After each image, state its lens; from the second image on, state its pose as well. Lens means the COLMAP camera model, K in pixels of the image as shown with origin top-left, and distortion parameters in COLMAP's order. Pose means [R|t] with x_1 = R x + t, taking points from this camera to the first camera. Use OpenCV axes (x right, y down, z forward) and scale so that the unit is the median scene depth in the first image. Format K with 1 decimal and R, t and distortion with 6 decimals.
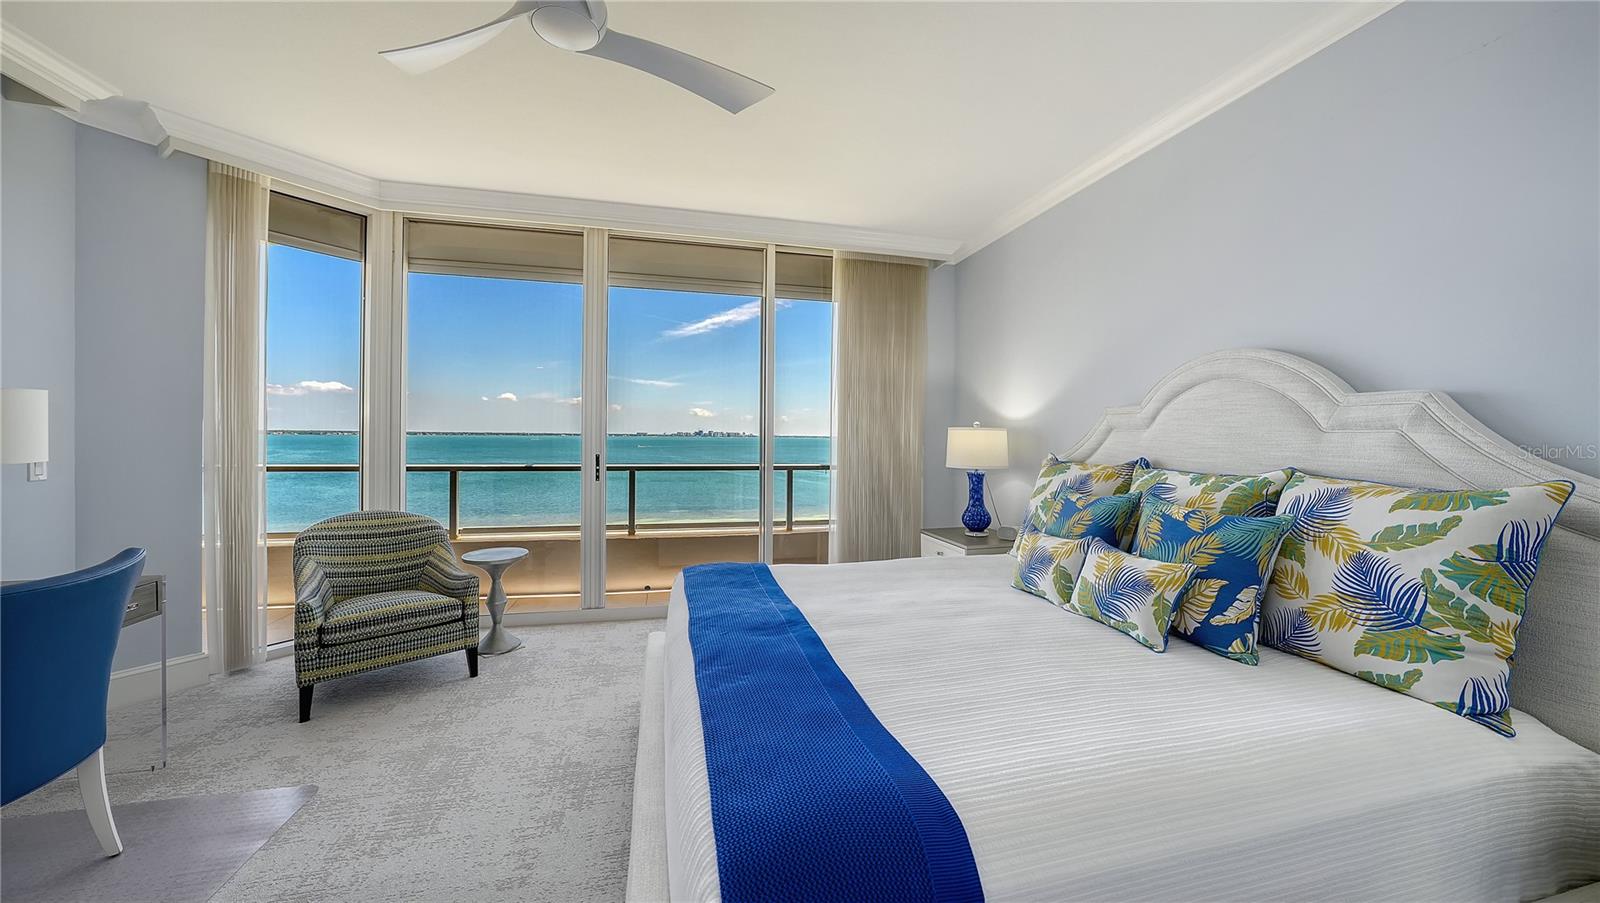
lens RADIAL K [[552.8, 0, 800.1], [0, 552.8, 444.0], [0, 0, 1]] dist [-0.014420, 0.000918]
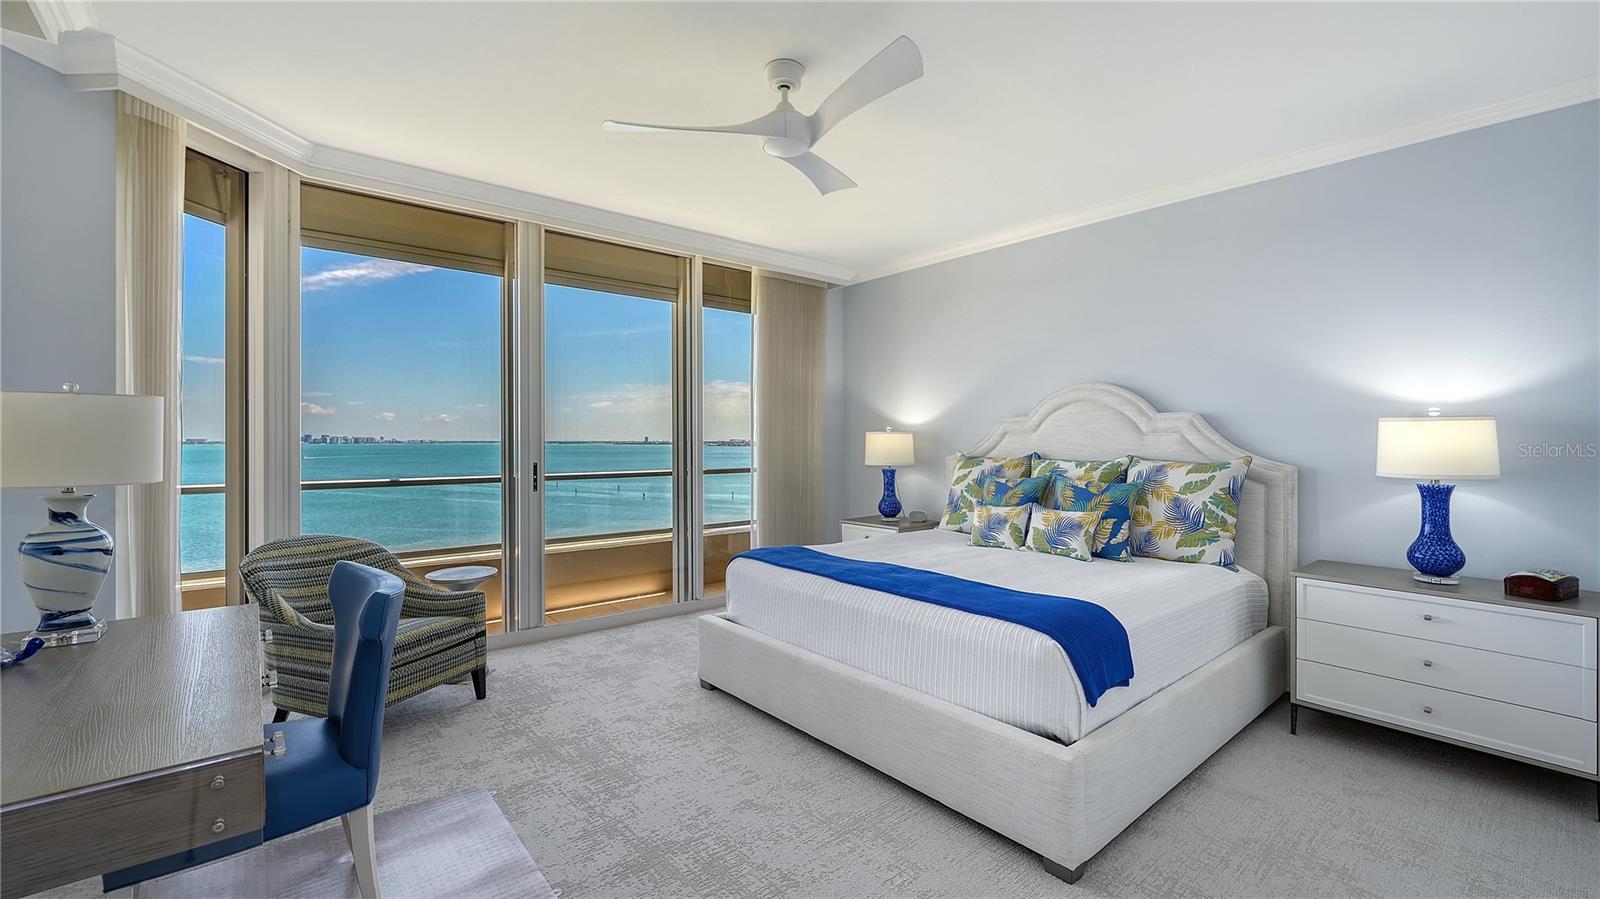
lens RADIAL K [[660.6, 0, 794.4], [0, 660.6, 446.5], [0, 0, 1]] dist [0.003055, -0.000162]
pose [[0.903482, -0.017821, 0.428256, -0.627212], [0.018390, 0.999827, 0.002810, -0.006396], [-0.428232, 0.005337, 0.903653, -0.287309]]
